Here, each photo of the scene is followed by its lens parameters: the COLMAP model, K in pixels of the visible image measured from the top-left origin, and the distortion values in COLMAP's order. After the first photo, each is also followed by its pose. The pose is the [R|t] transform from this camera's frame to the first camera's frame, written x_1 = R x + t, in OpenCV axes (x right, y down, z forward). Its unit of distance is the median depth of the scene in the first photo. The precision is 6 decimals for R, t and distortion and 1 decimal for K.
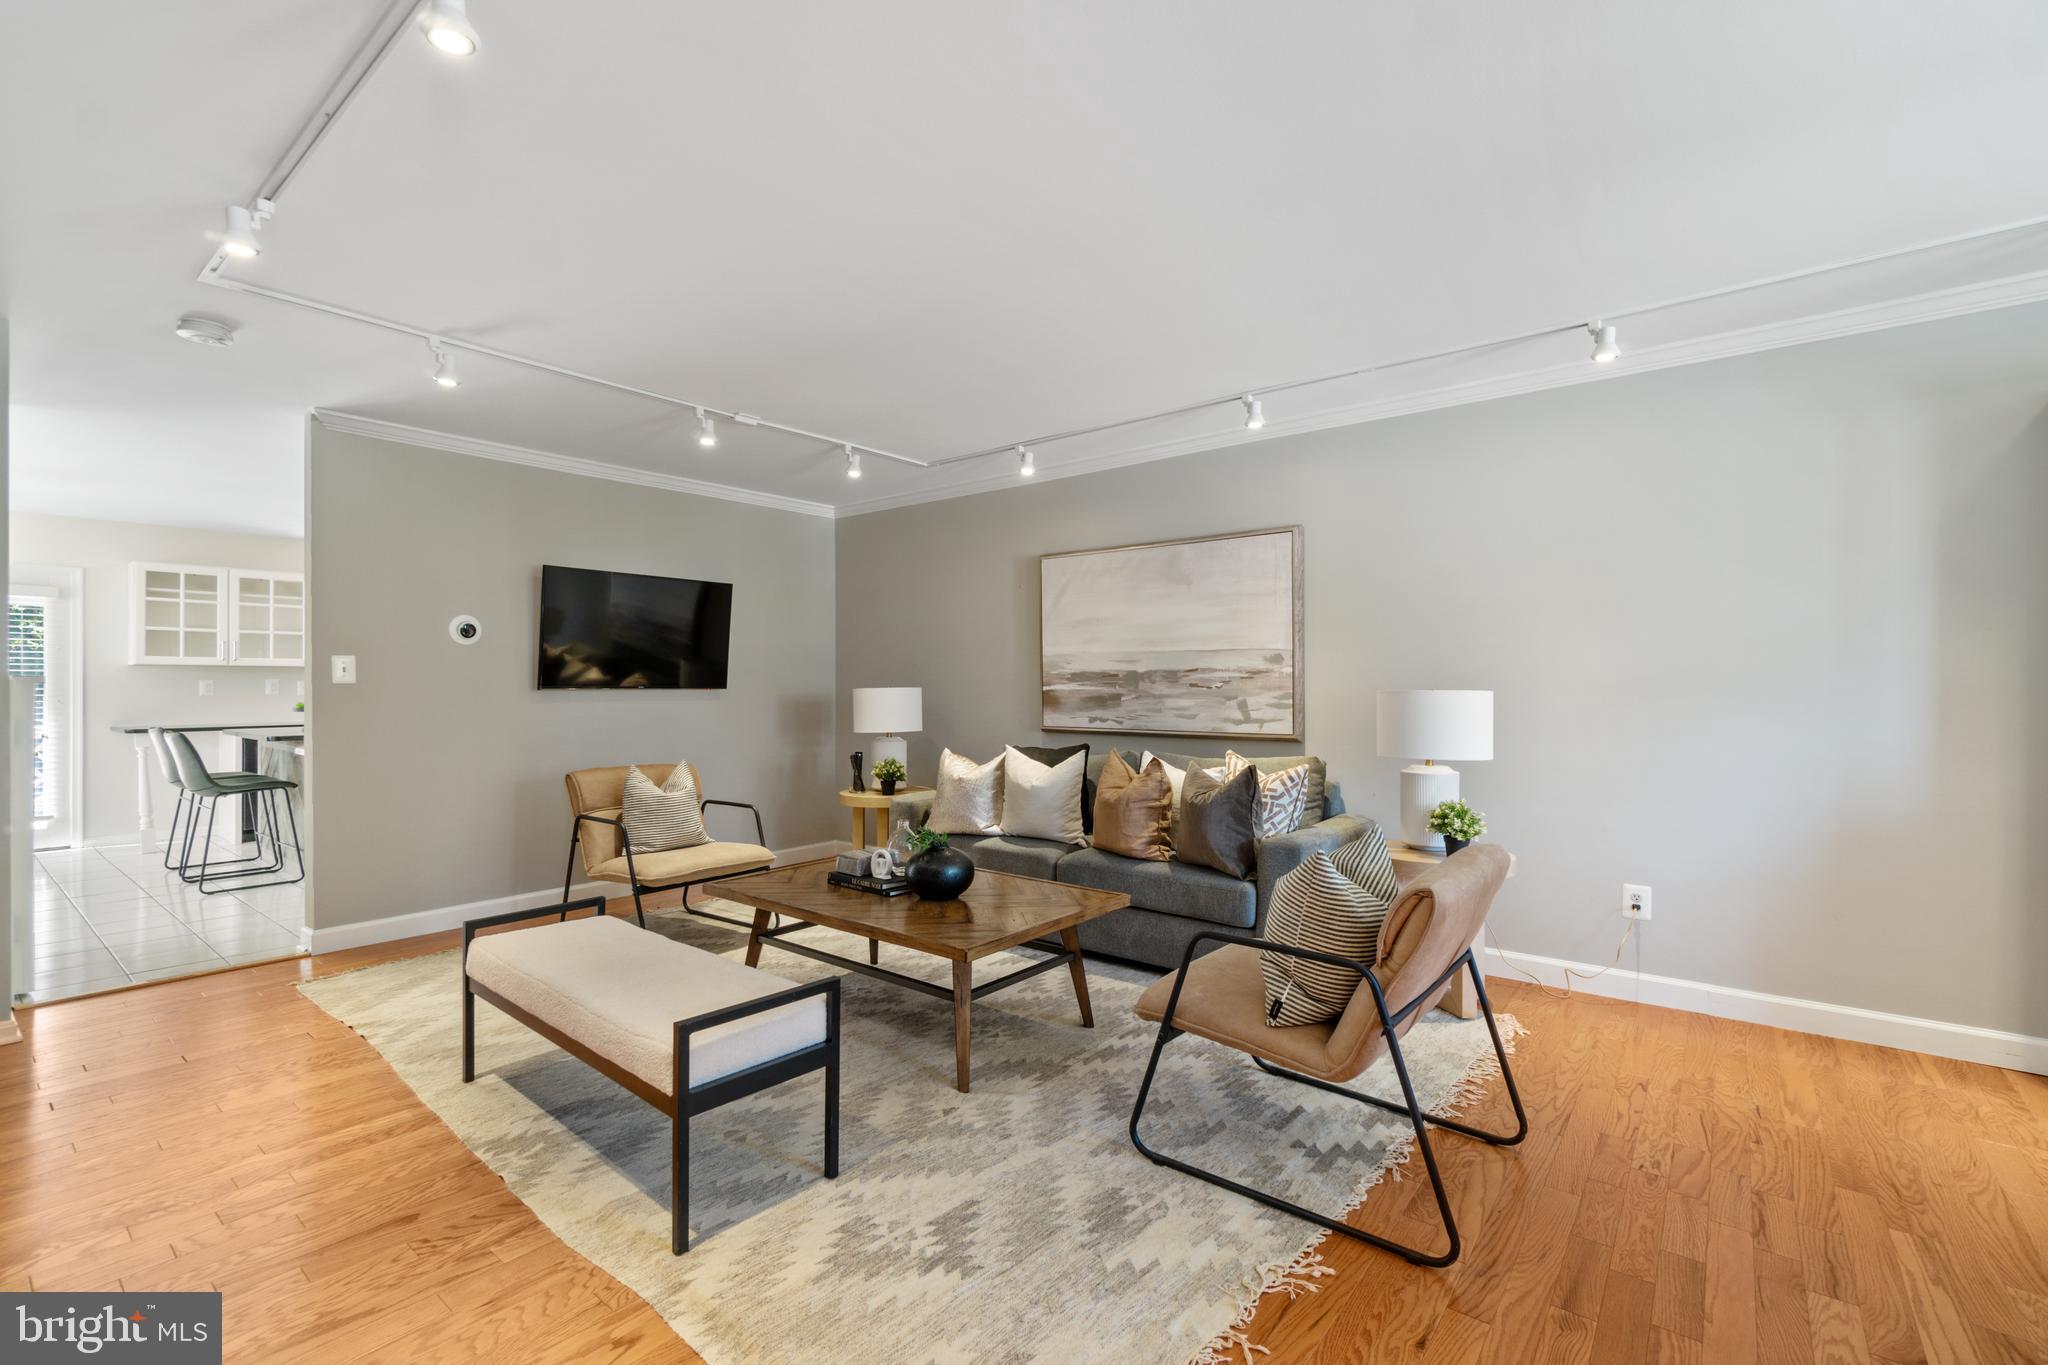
lens RADIAL K [[920.5, 0, 1024.0], [0, 920.5, 682.5], [0, 0, 1]] dist [-0.000361, -0.000054]
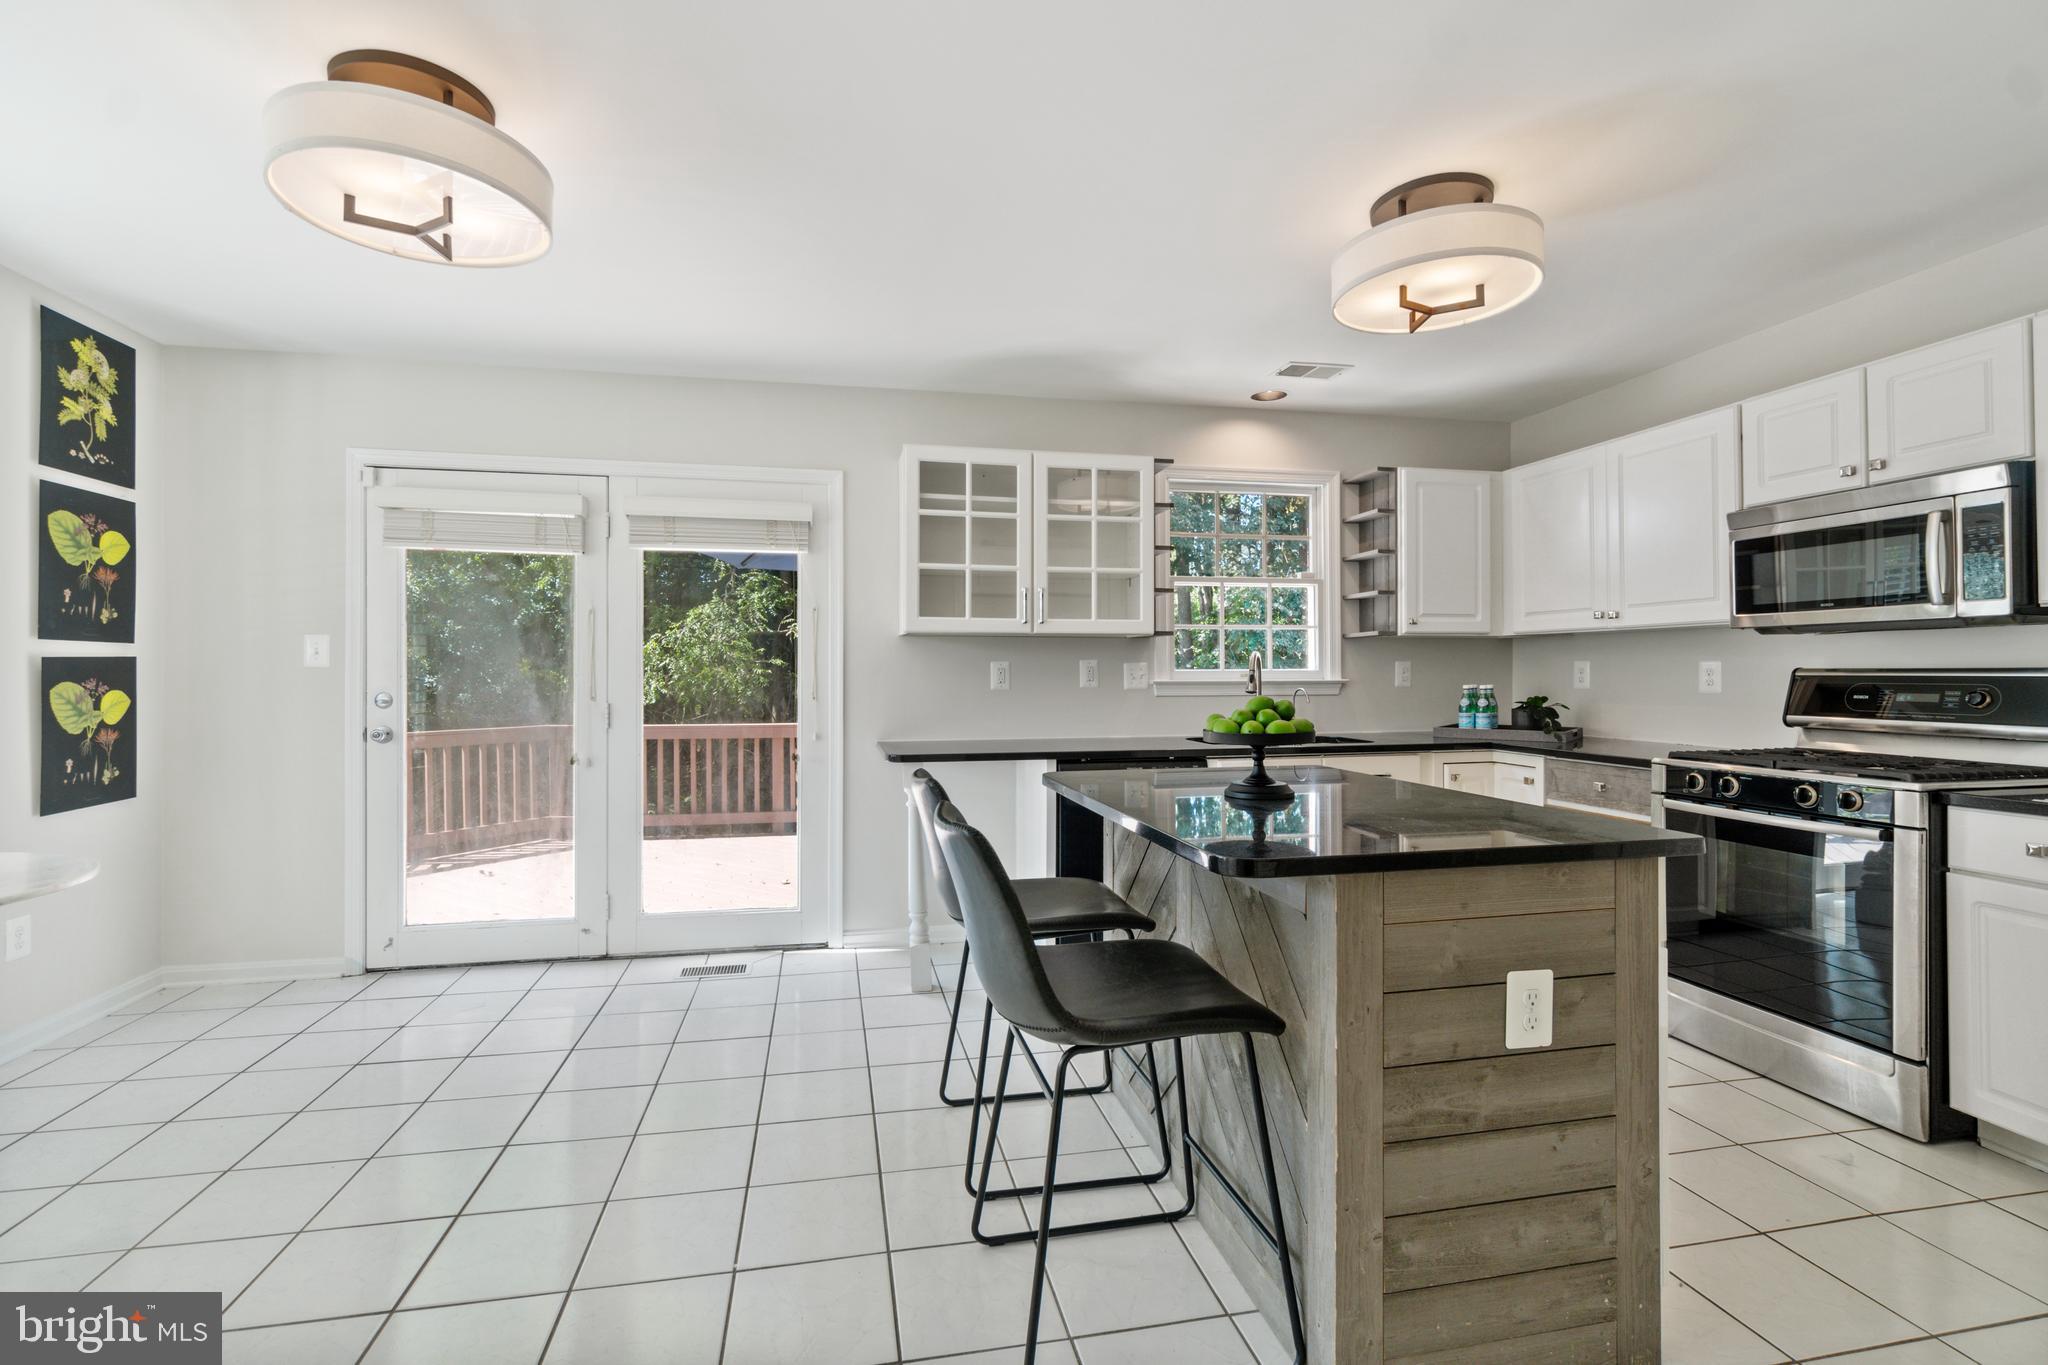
lens RADIAL K [[905.4, 0, 1010.0], [0, 905.4, 667.6], [0, 0, 1]] dist [-0.002900, -0.000822]
pose [[0.772304, -0.004419, -0.635238, -0.557648], [0.002628, 0.999989, -0.003761, 0.003285], [0.635248, 0.001235, 0.772307, 0.603932]]
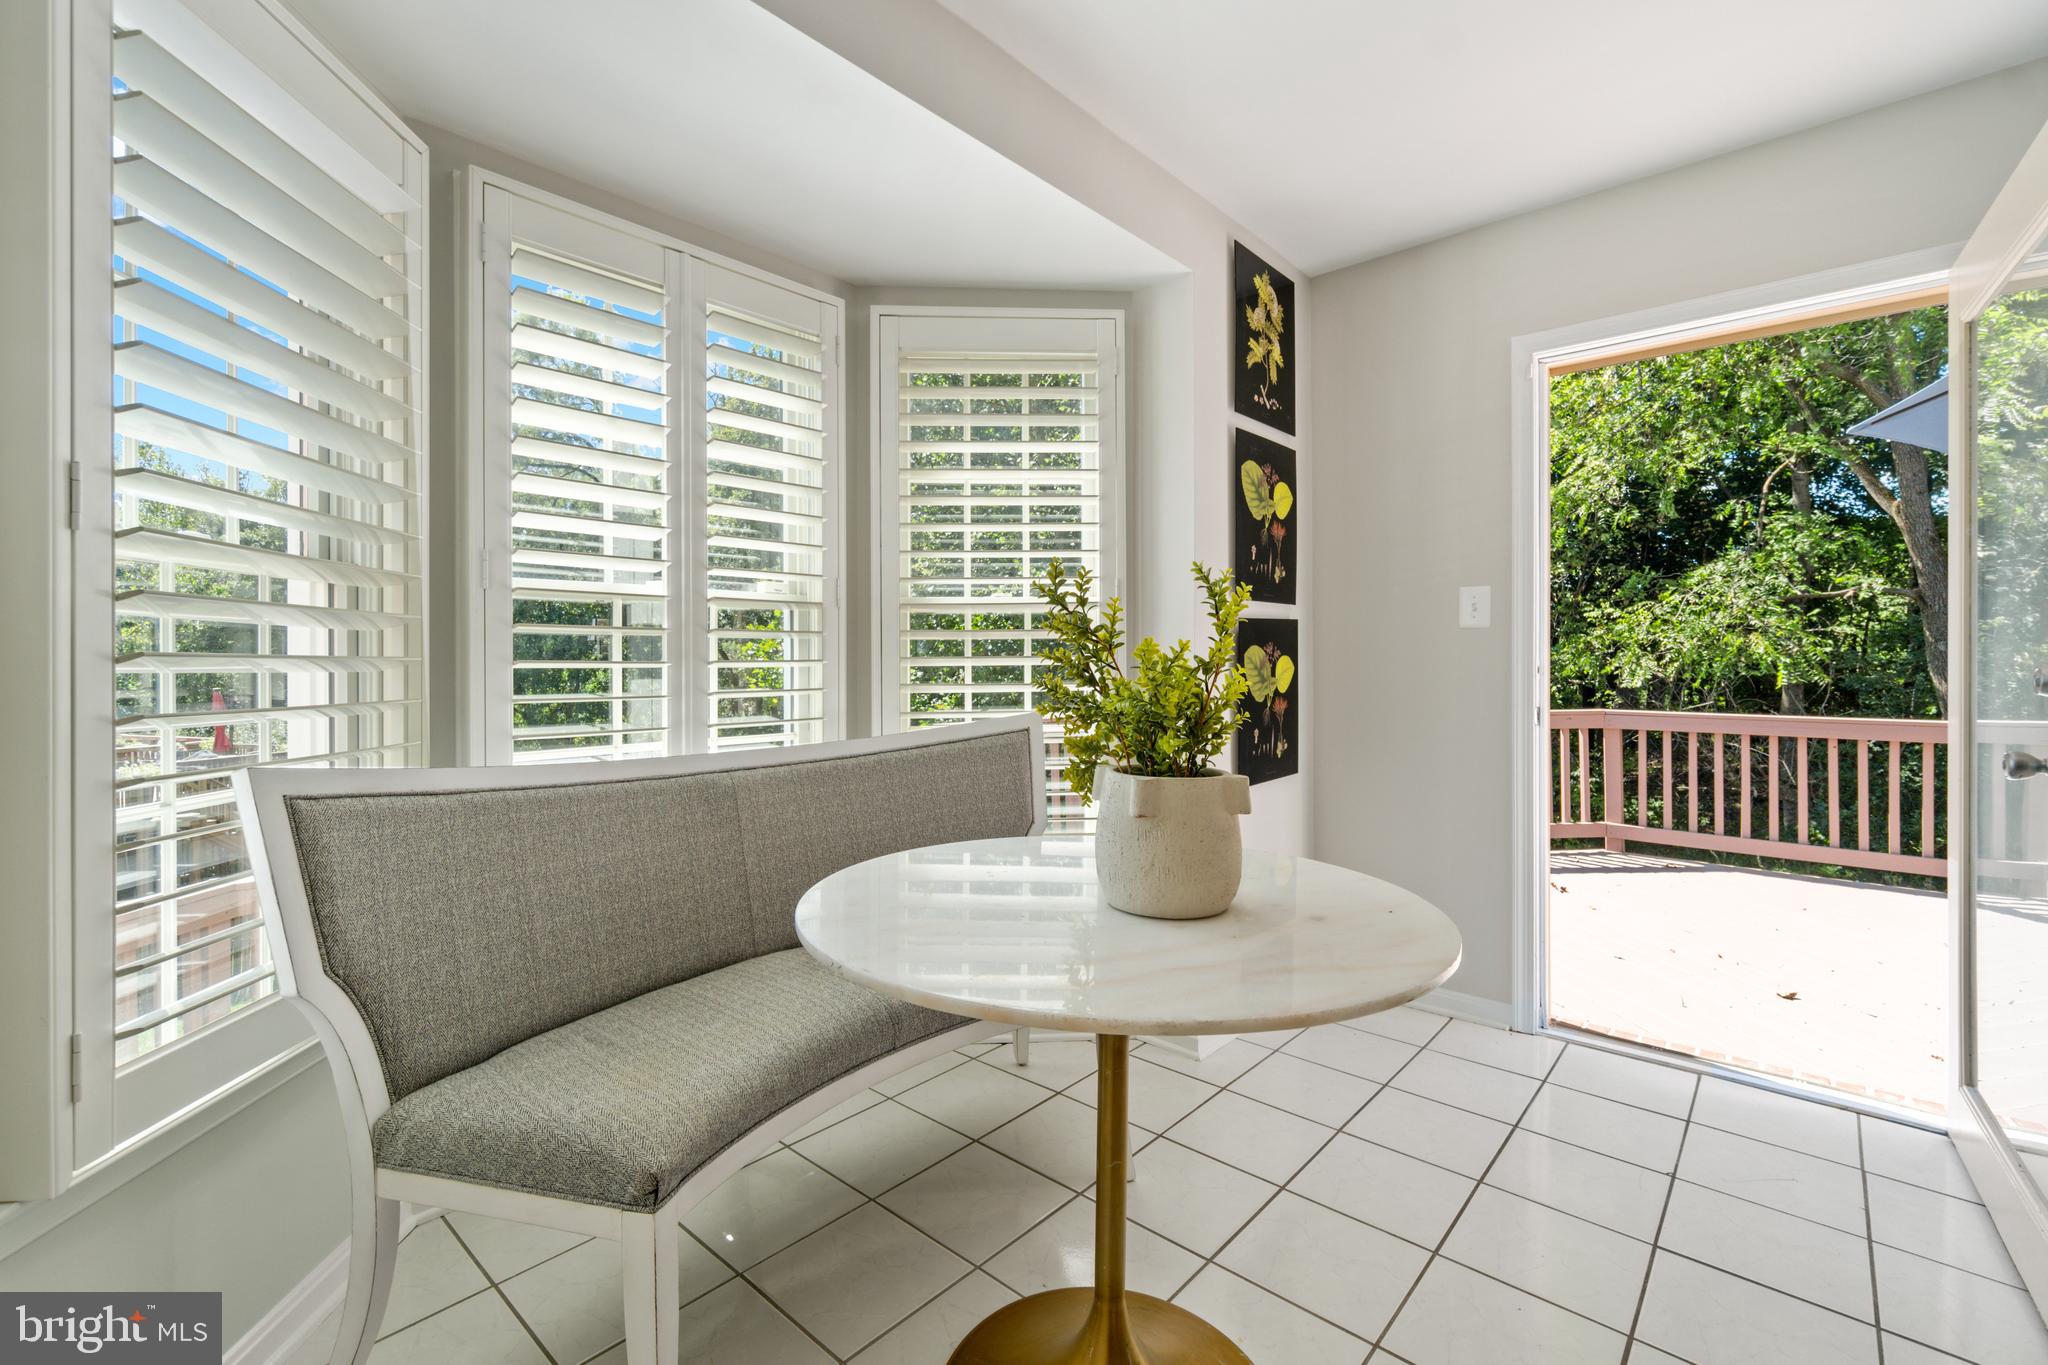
lens RADIAL K [[892.7, 0, 1020.8], [0, 892.7, 663.8], [0, 0, 1]] dist [-0.000605, -0.000105]
pose [[-0.039810, 0.002875, -0.999203, -0.778859], [0.006783, 0.999974, 0.002607, 0.013688], [0.999184, -0.006674, -0.039829, 0.562618]]
